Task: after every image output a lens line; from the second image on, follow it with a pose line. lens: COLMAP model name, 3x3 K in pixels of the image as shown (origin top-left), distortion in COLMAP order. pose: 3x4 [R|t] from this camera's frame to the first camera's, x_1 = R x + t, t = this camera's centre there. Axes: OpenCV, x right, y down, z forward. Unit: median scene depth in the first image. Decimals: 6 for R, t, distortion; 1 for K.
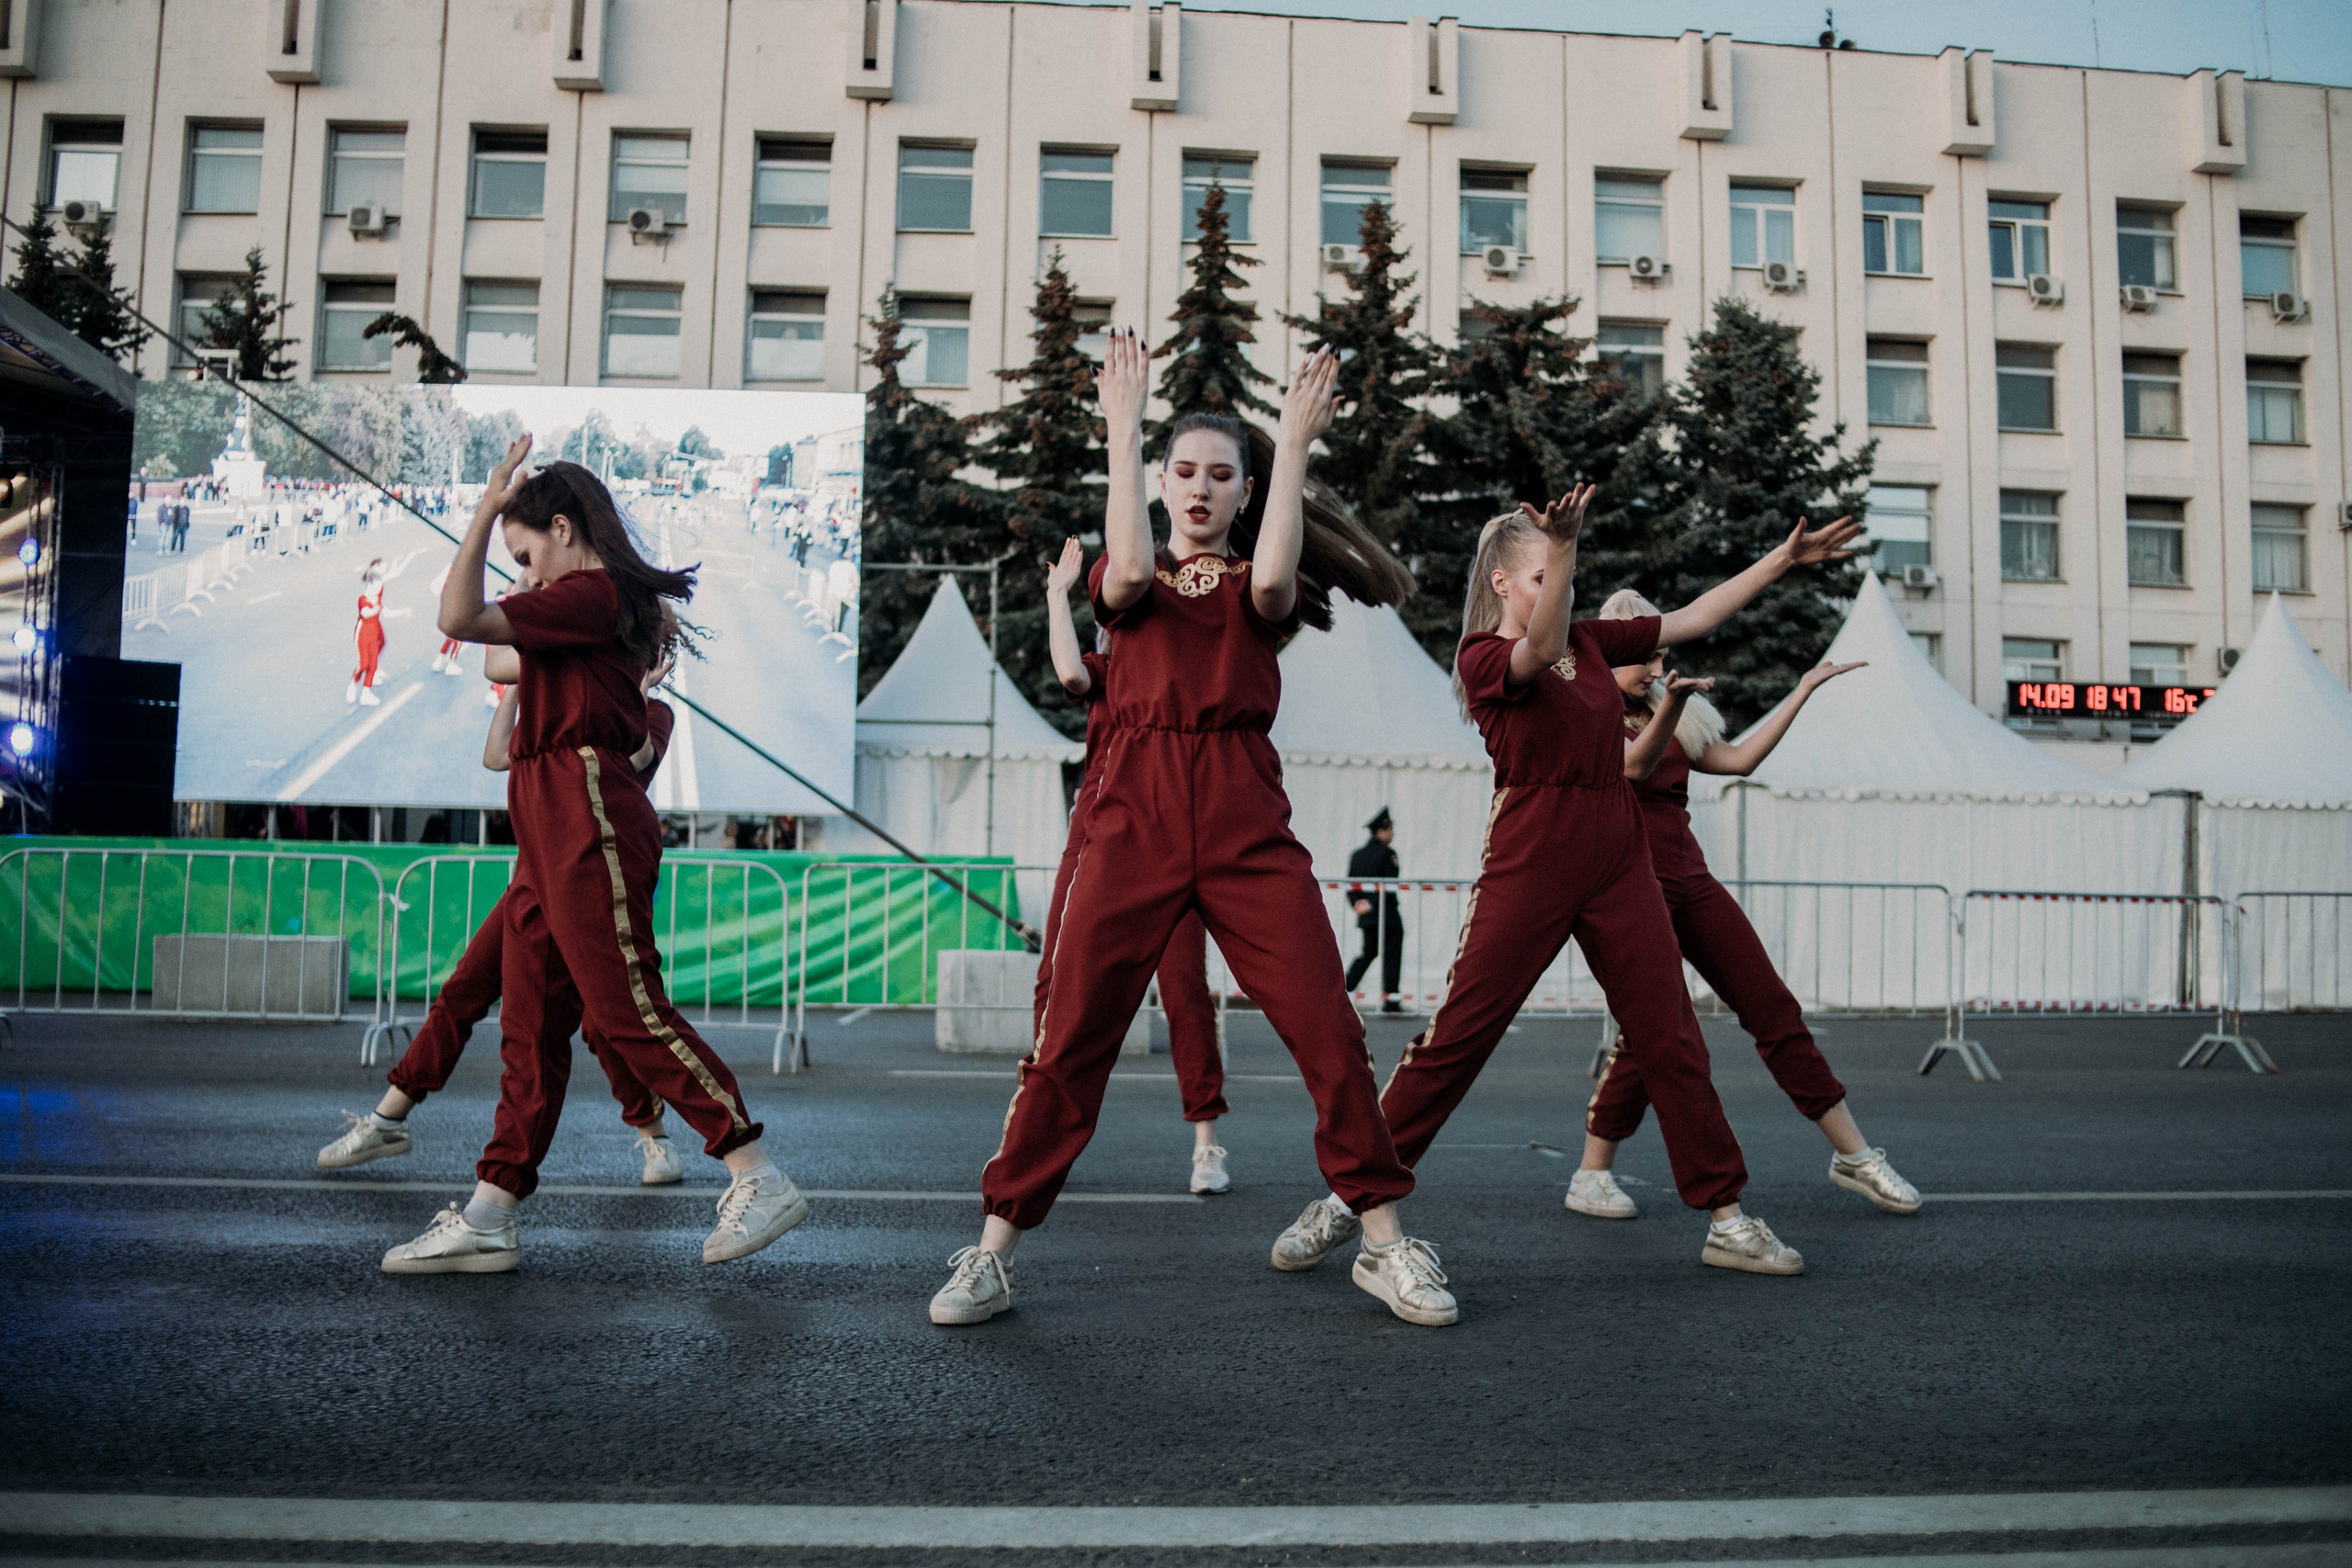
lens RADIAL K [[2298.1, 0, 1176.5], [0, 2298.1, 782.5], [0, 0, 1]] dist [-0.147133, 0.099540]
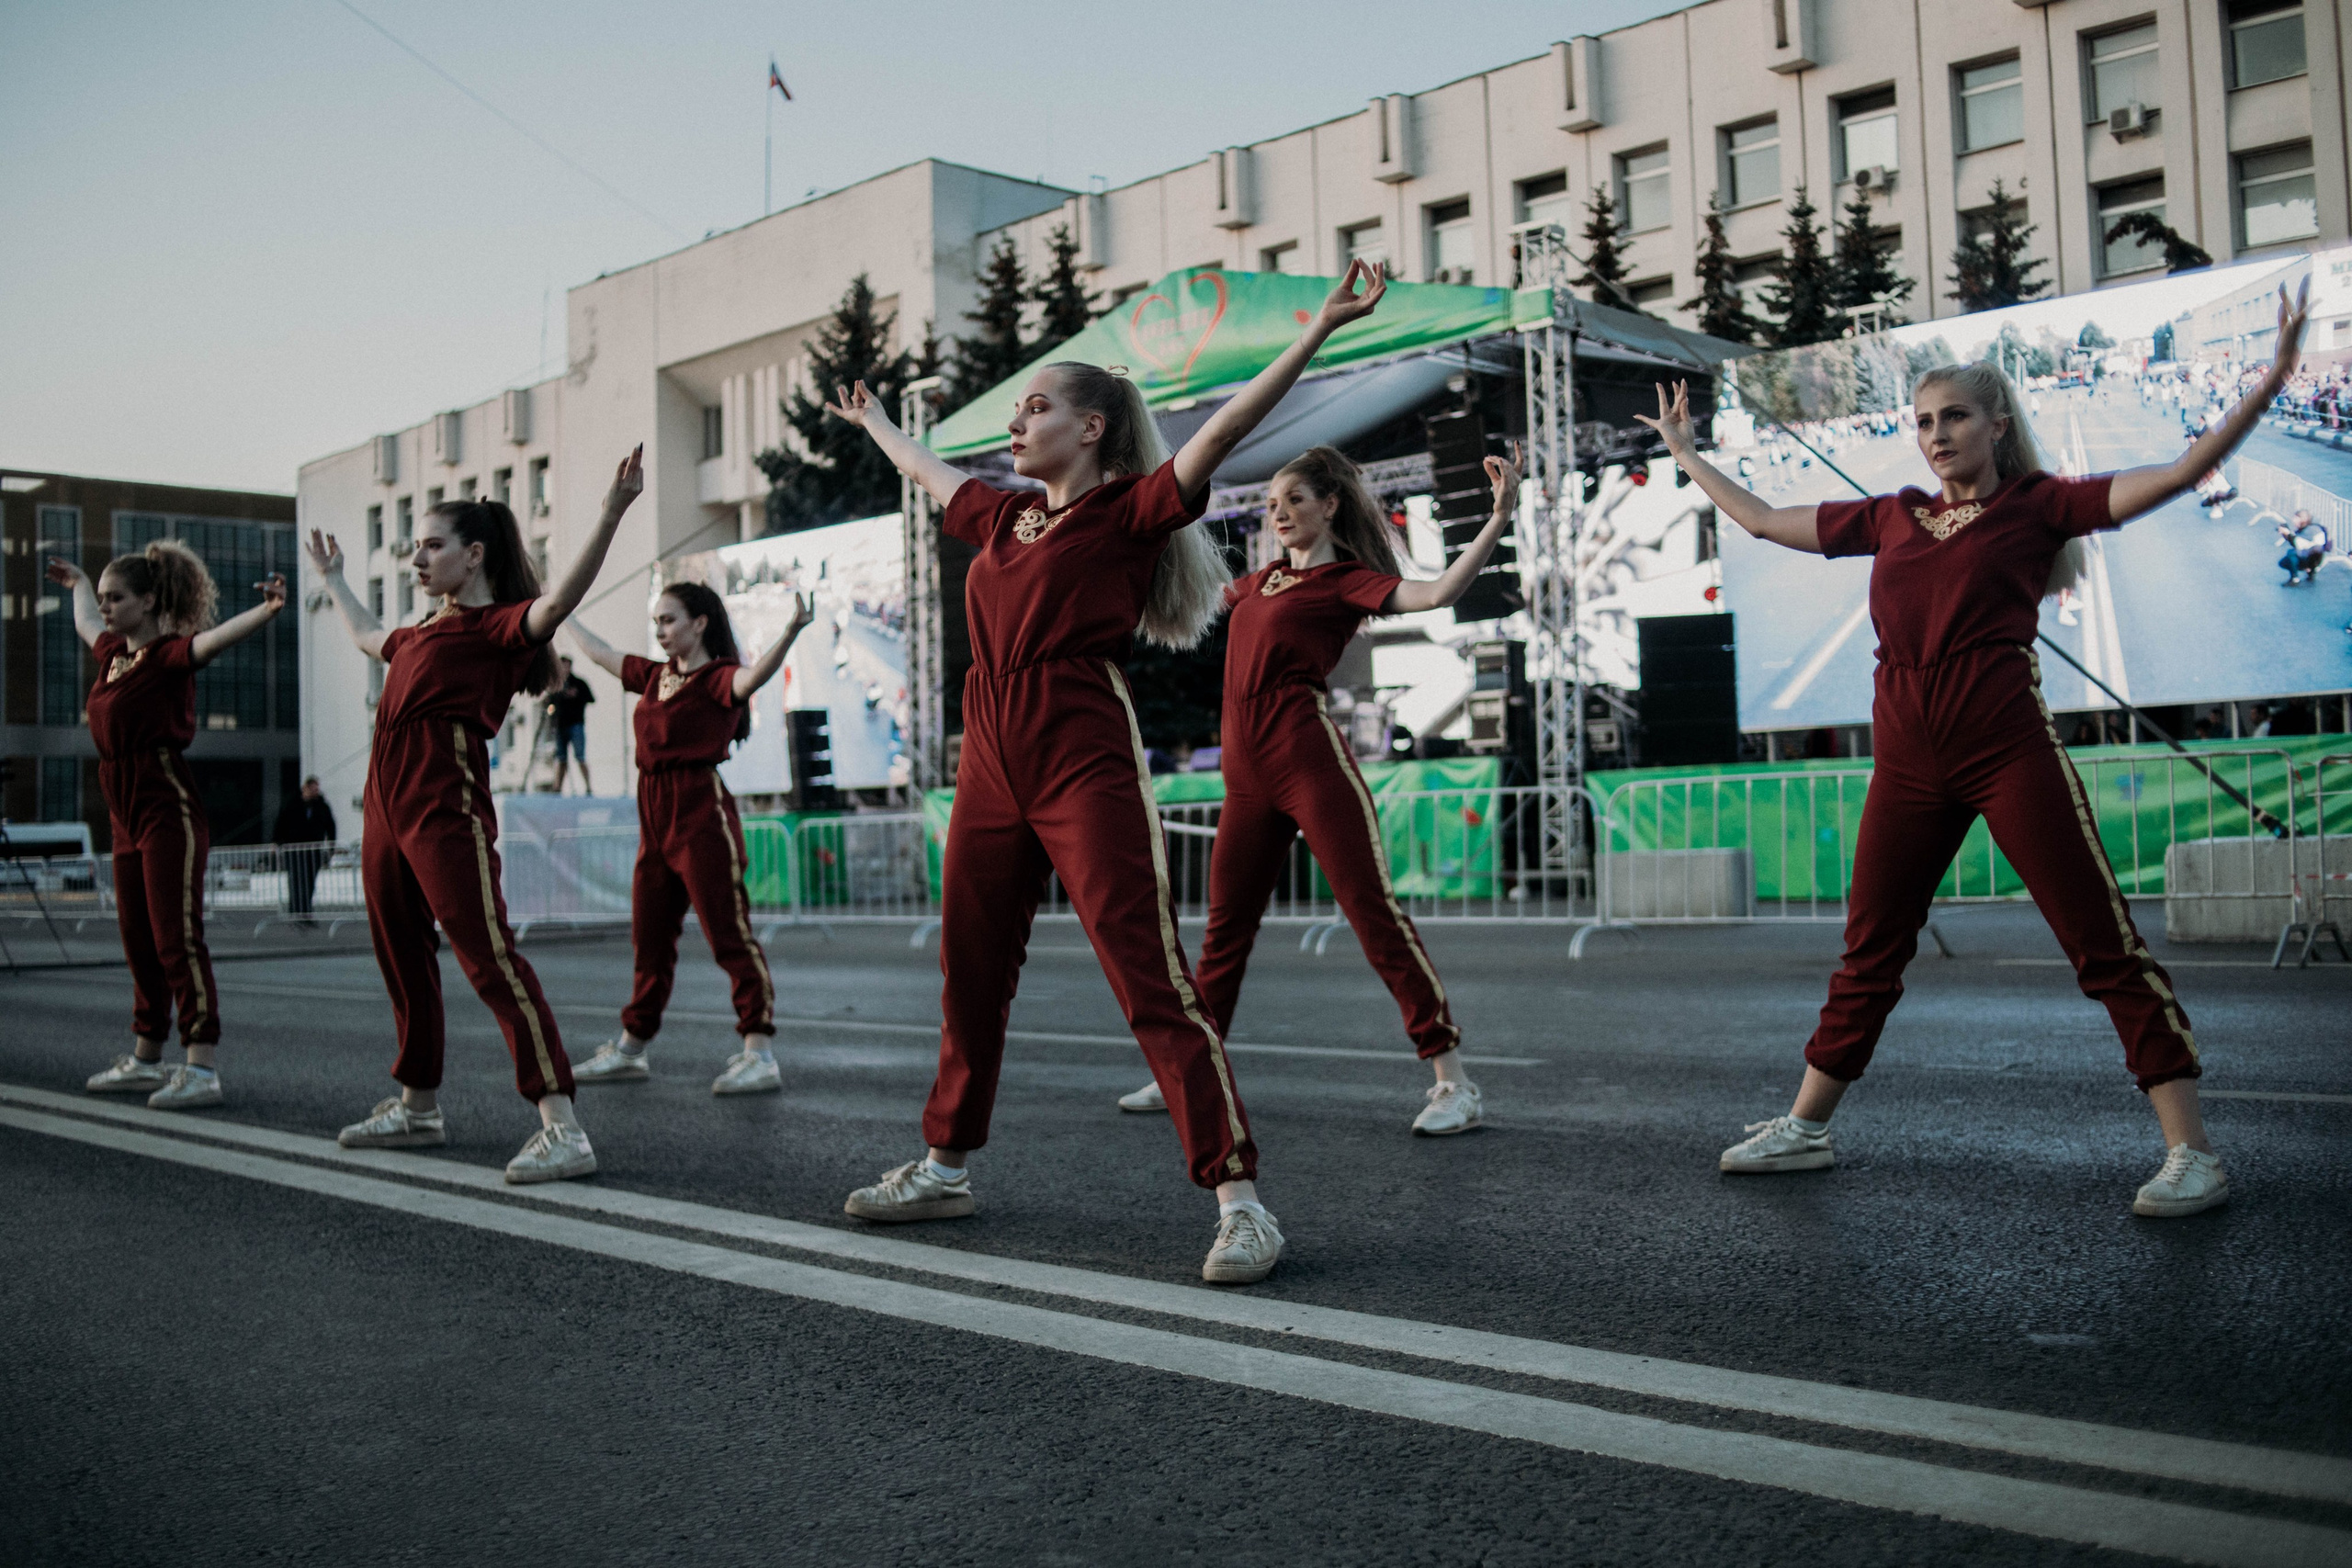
lens RADIAL K [[2298.1, 0, 1176.5], [0, 2298.1, 782.5], [0, 0, 1]] dist [-0.147133, 0.099540]
pose [[0.647431, -0.056012, -0.760063, 0.105471], [0.090270, 0.995911, 0.003500, 0.001732], [0.756759, -0.070877, 0.649840, 0.012825]]
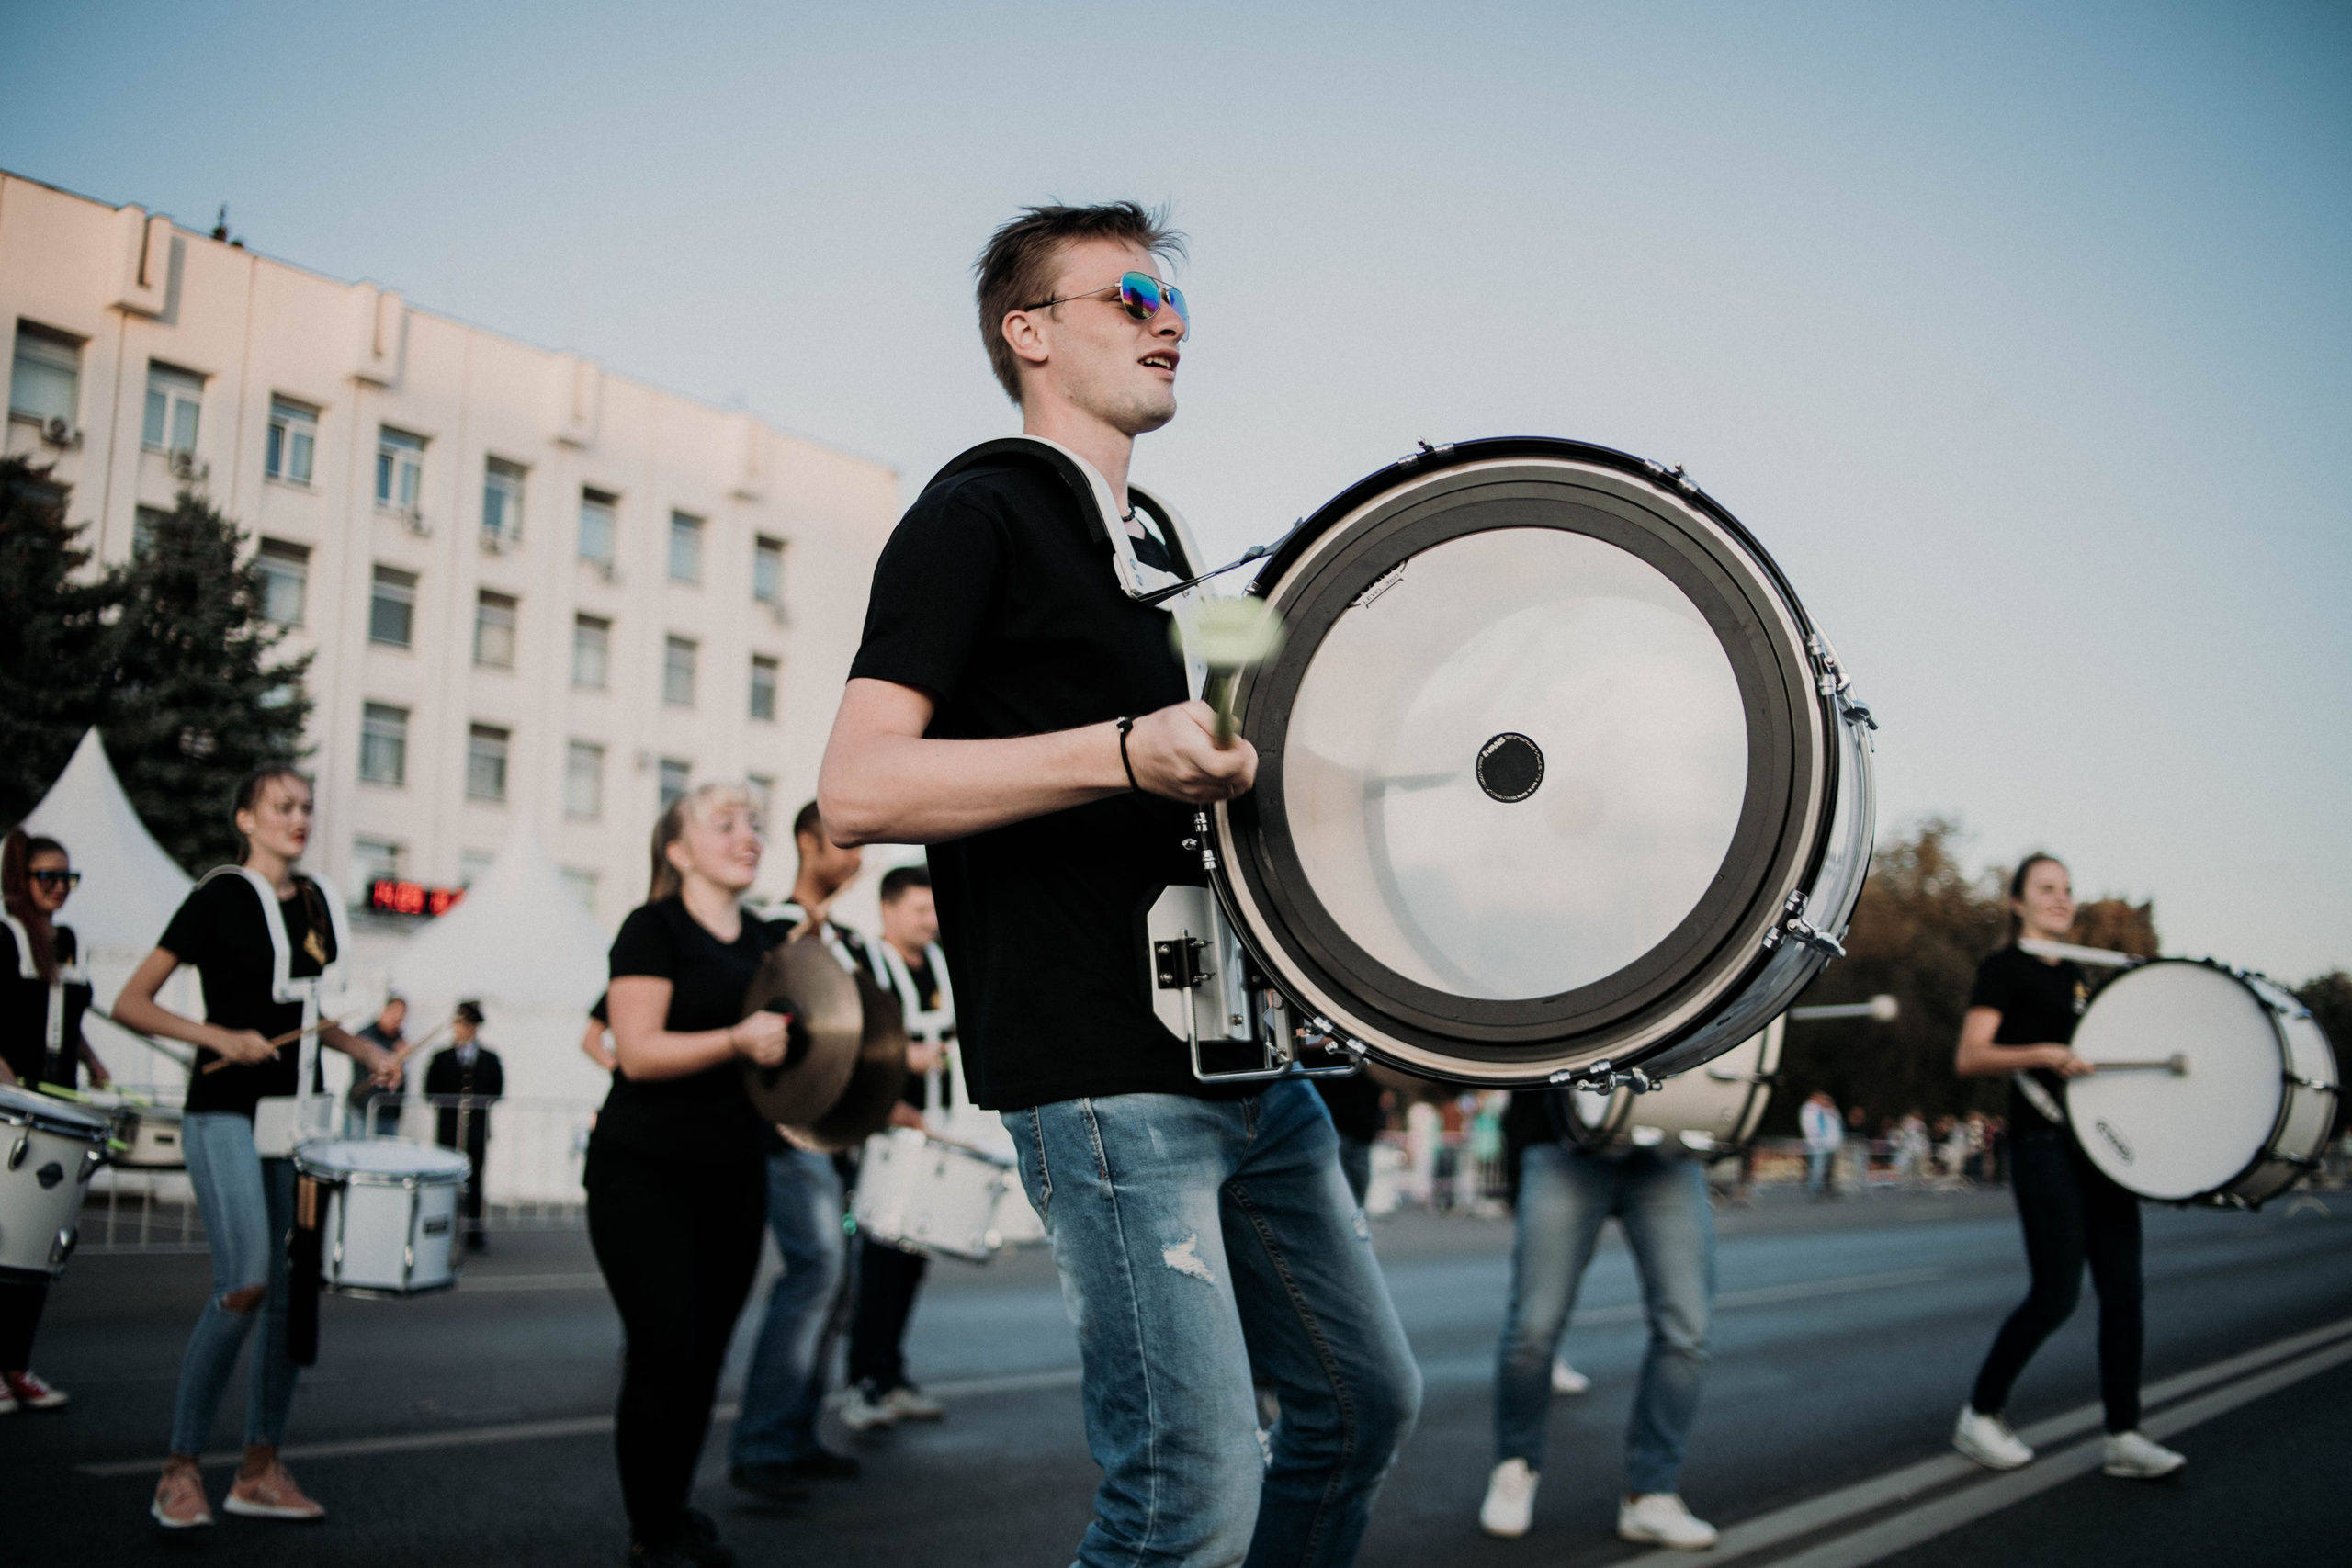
lens RADIAL K [[2304.6, 0, 1169.7], [0, 2304.6, 785.6], [0, 0, 1]] dist [-0.143861, 0.091779]
pose [[0.665234, 0.107739, 0.738820, -0.182816], [-0.055312, 0.993926, -0.095137, -0.008634], [-0.744583, 0.022423, 0.667153, -0.001657]]
